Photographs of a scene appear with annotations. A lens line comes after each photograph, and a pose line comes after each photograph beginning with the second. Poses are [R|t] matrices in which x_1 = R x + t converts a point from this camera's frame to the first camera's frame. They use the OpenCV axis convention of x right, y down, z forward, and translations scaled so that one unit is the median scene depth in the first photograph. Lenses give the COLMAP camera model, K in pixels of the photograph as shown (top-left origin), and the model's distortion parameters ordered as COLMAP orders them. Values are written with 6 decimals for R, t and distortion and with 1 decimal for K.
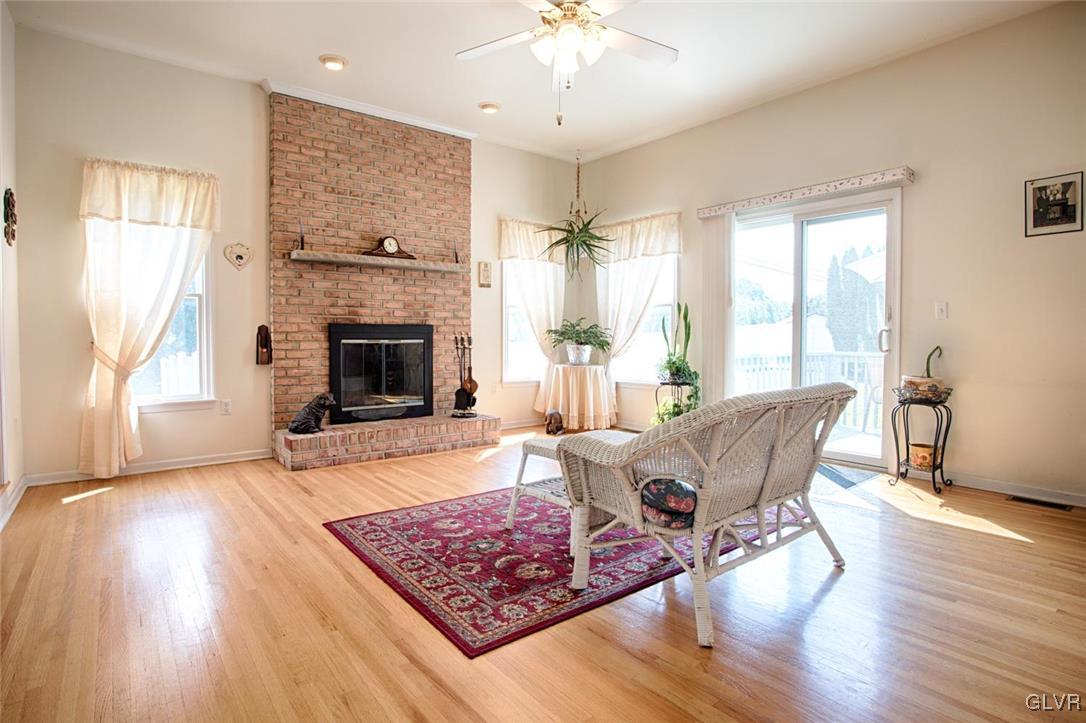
lens RADIAL K [[554.5, 0, 542.4], [0, 554.5, 351.6], [0, 0, 1]] dist [-0.076901, 0.035258]
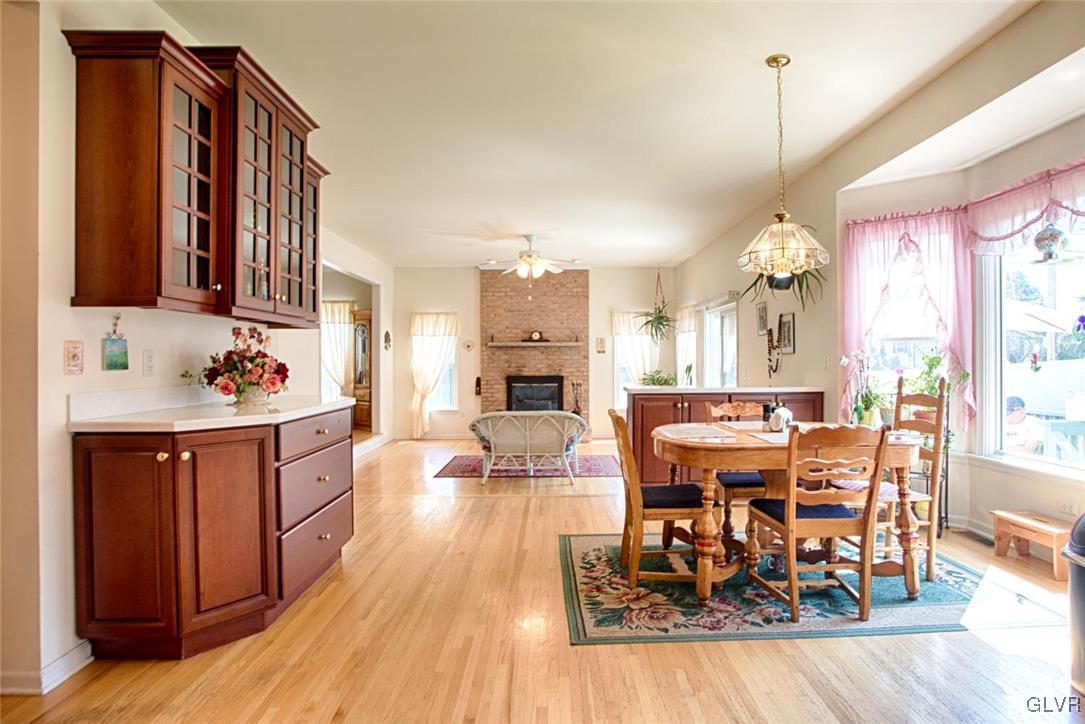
lens RADIAL K [[561.4, 0, 569.9], [0, 561.4, 361.3], [0, 0, 1]] dist [-0.079143, 0.036179]
pose [[0.812425, -0.002726, -0.583059, 1.023138], [-0.015221, 0.999549, -0.025883, -0.055007], [0.582866, 0.029903, 0.812018, -0.566069]]
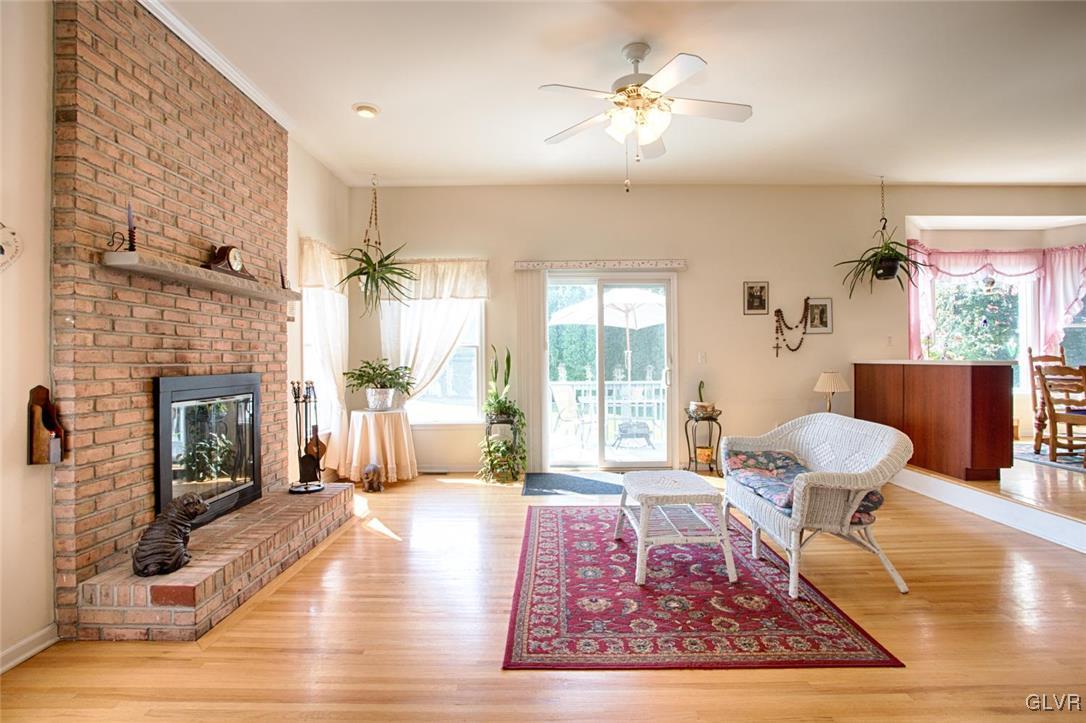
lens RADIAL K [[531.3, 0, 546.4], [0, 531.3, 355.2], [0, 0, 1]] dist [-0.066946, 0.030758]
pose [[0.634838, -0.002409, 0.772642, -0.552603], [0.031438, 0.999248, -0.022715, -0.049235], [-0.772006, 0.038710, 0.634436, 0.308736]]
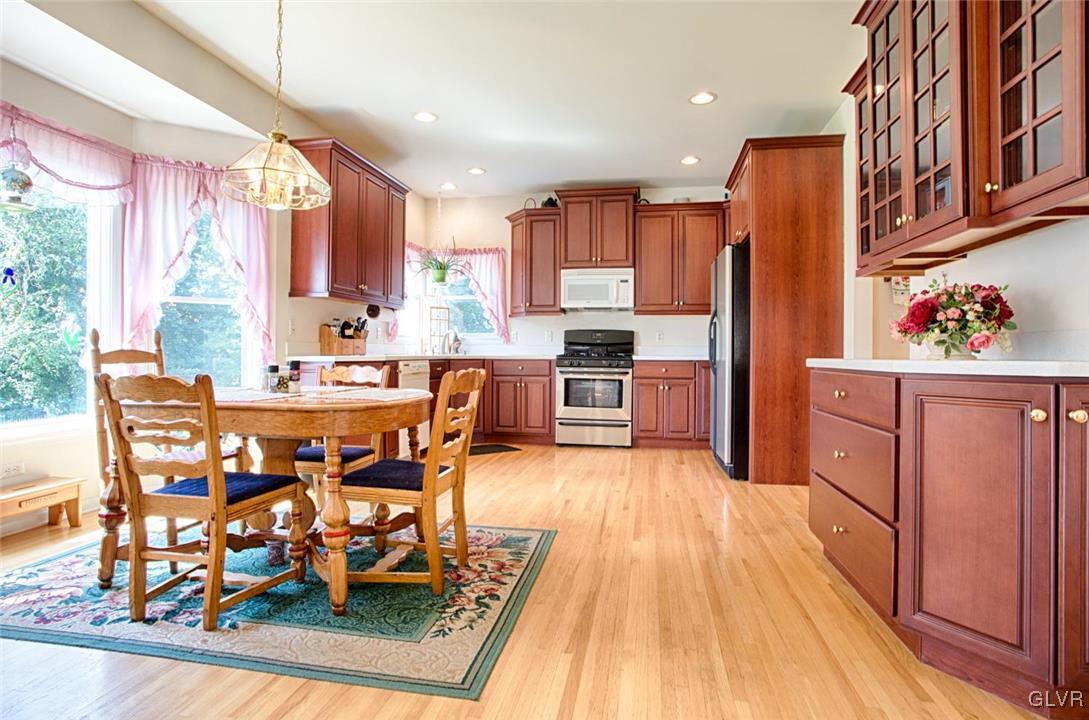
lens RADIAL K [[556.0, 0, 543.9], [0, 556.0, 350.0], [0, 0, 1]] dist [-0.076901, 0.035258]
pose [[-0.661504, 0.000834, 0.749941, 0.309568], [0.019560, 0.999678, 0.016142, -0.039980], [-0.749686, 0.025347, -0.661308, 0.221822]]
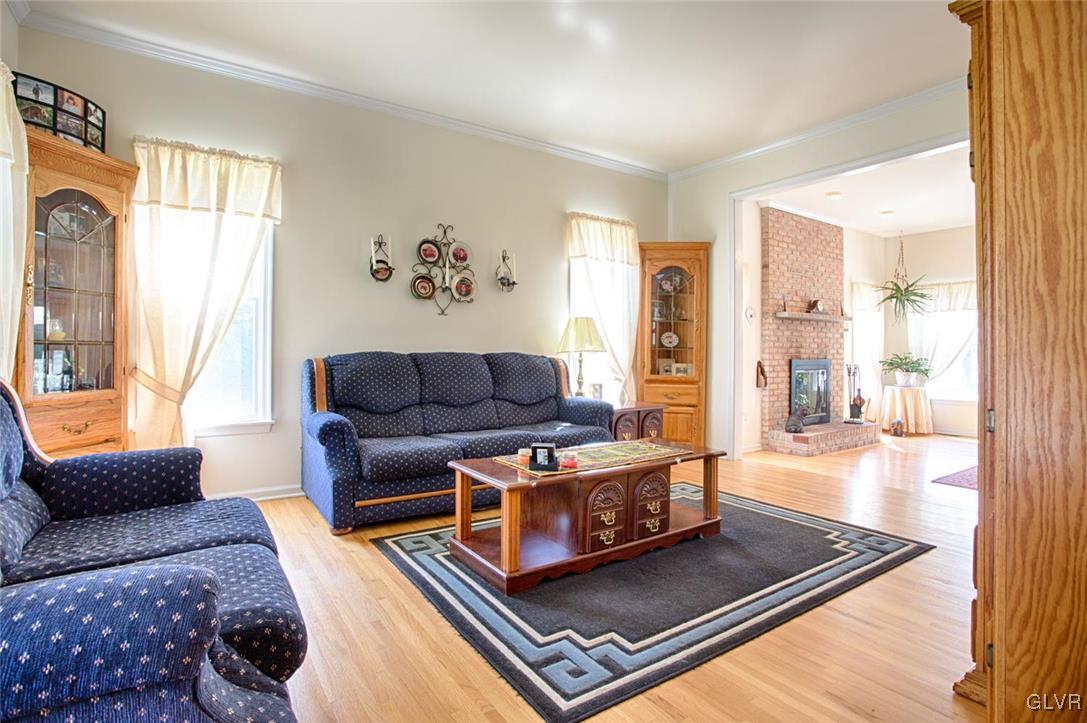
lens RADIAL K [[555.0, 0, 542.9], [0, 555.0, 351.6], [0, 0, 1]] dist [-0.076901, 0.035258]
pose [[0.996990, 0.001399, -0.077520, -0.939655], [-0.003823, 0.999508, -0.031127, -0.023738], [0.077438, 0.031330, 0.996505, -0.526579]]
